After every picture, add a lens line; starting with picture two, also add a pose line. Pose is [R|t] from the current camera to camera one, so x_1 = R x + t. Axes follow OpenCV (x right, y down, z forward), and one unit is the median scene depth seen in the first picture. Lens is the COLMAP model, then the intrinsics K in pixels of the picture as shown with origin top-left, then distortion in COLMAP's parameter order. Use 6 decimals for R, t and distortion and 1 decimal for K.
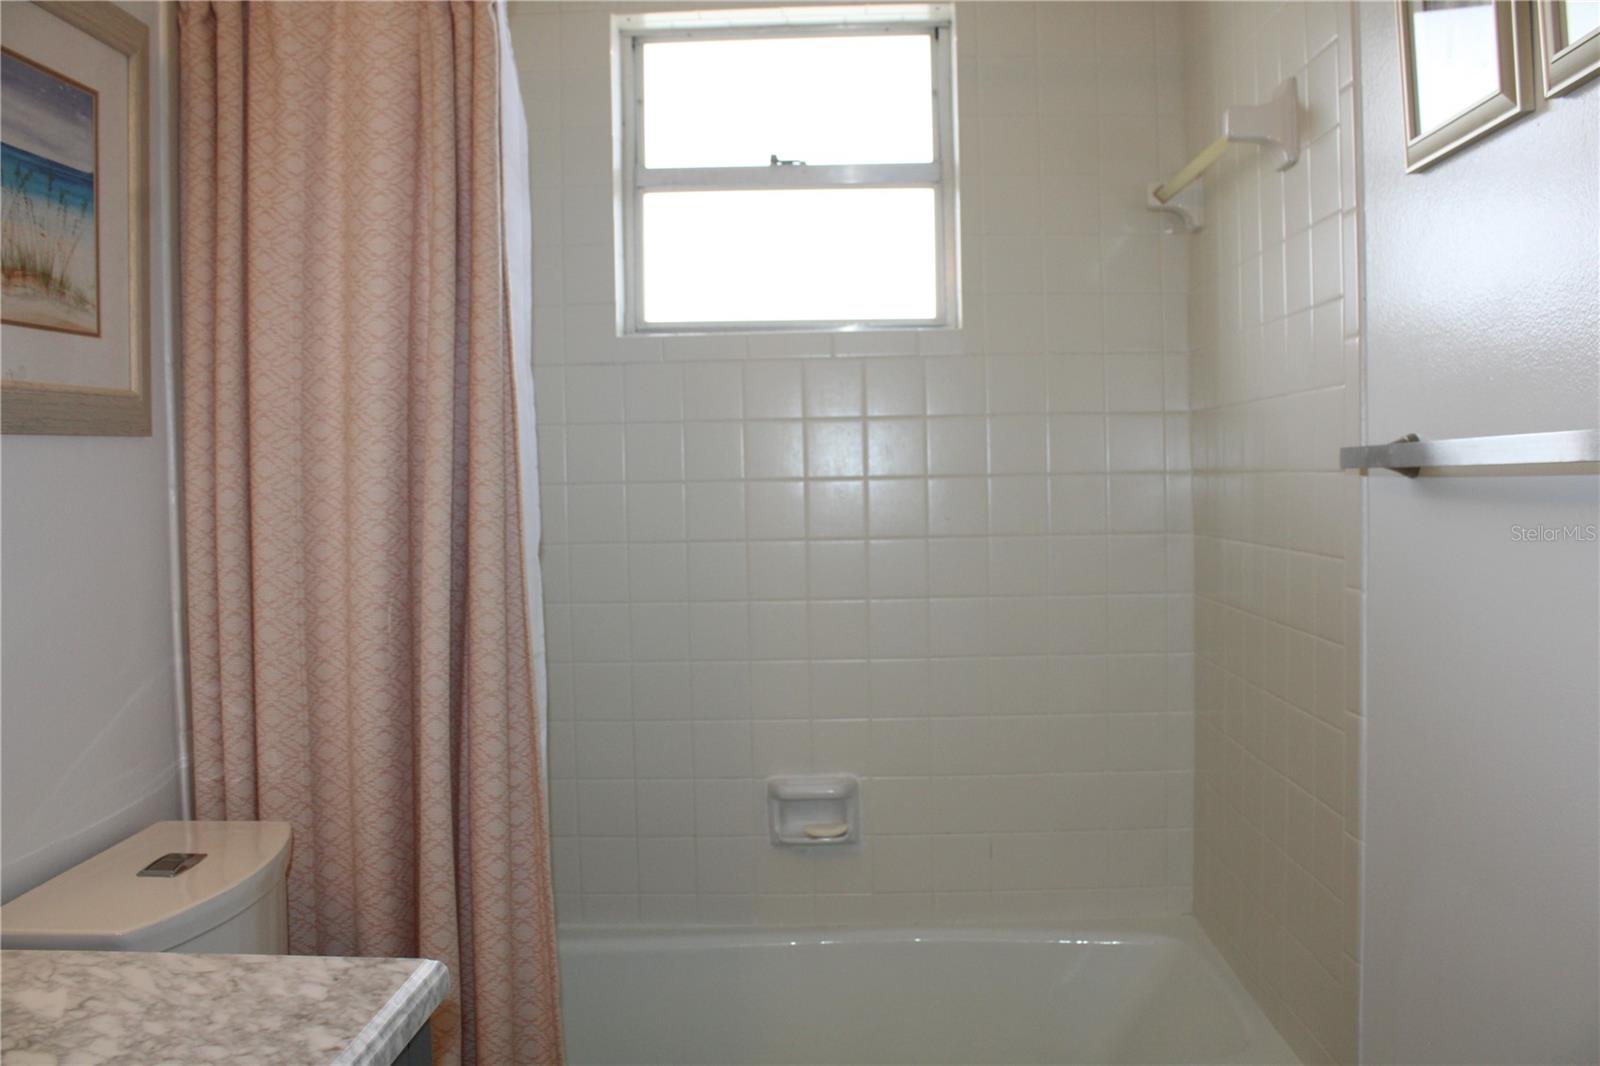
lens RADIAL K [[1330.4, 0, 803.4], [0, 1330.4, 526.8], [0, 0, 1]] dist [-0.172602, 0.153548]
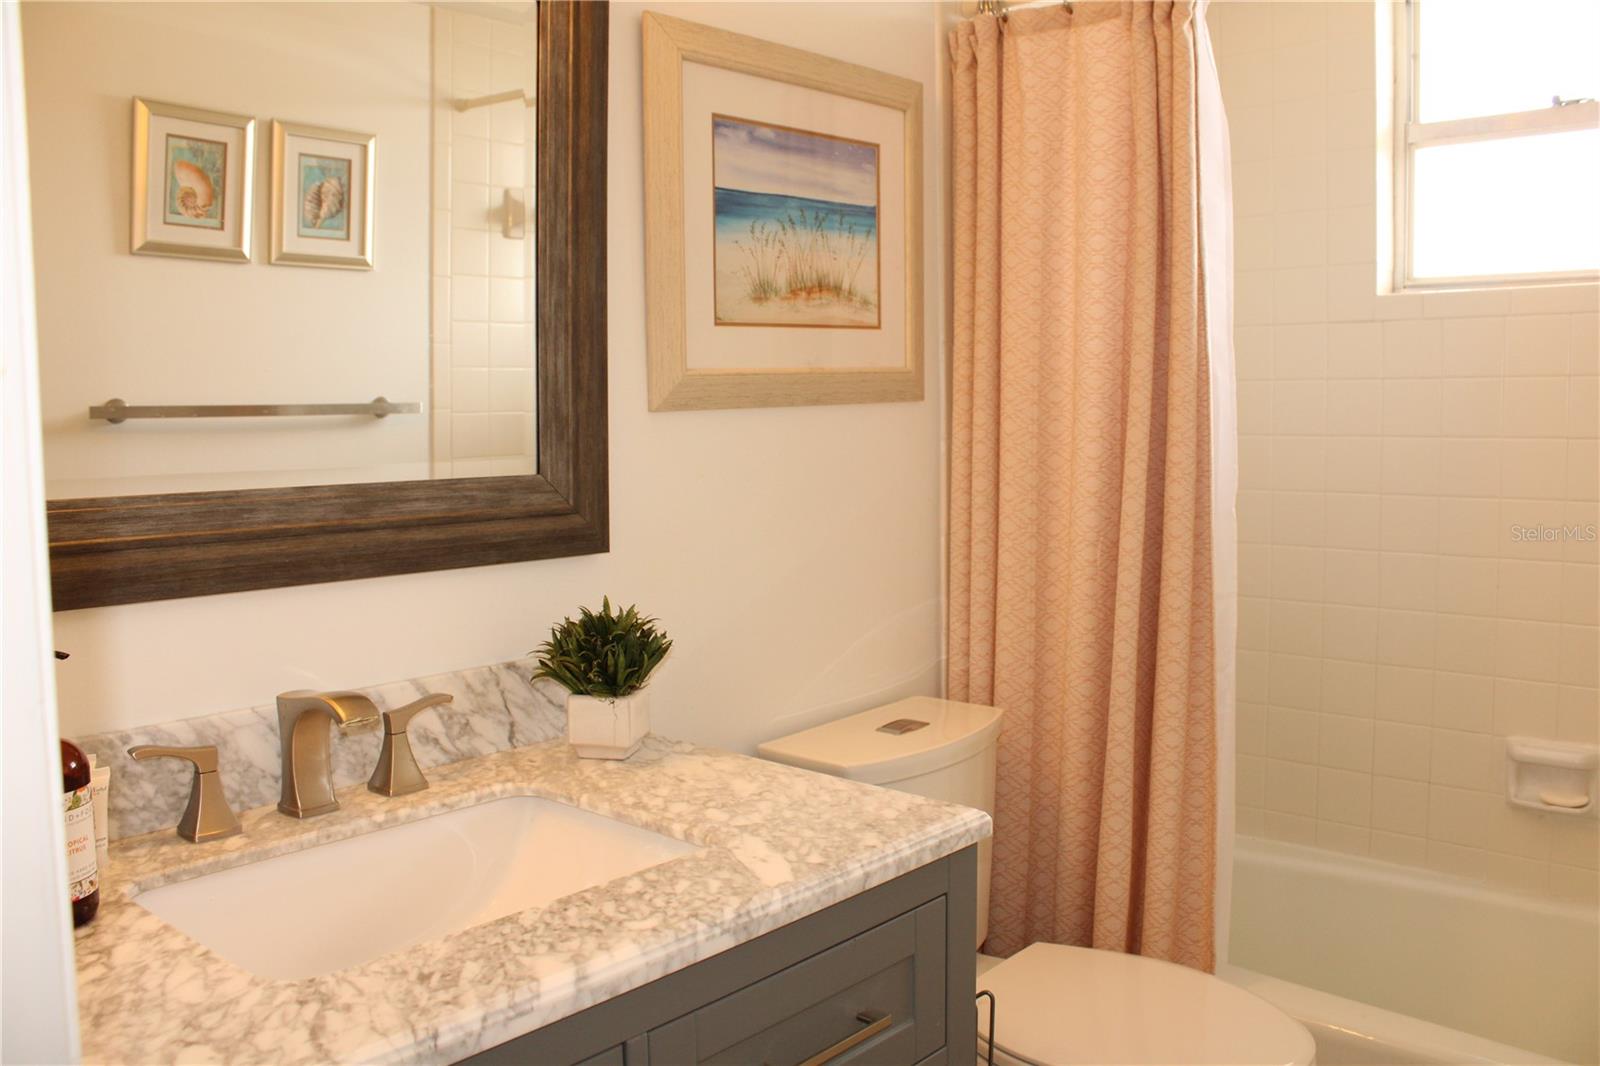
lens RADIAL K [[1330.4, 0, 803.4], [0, 1330.4, 526.8], [0, 0, 1]] dist [-0.172602, 0.153548]
pose [[0.769648, 0.064834, -0.635168, 0.246125], [-0.024680, 0.997108, 0.071873, -0.035553], [0.637991, -0.039641, 0.769023, -0.106344]]
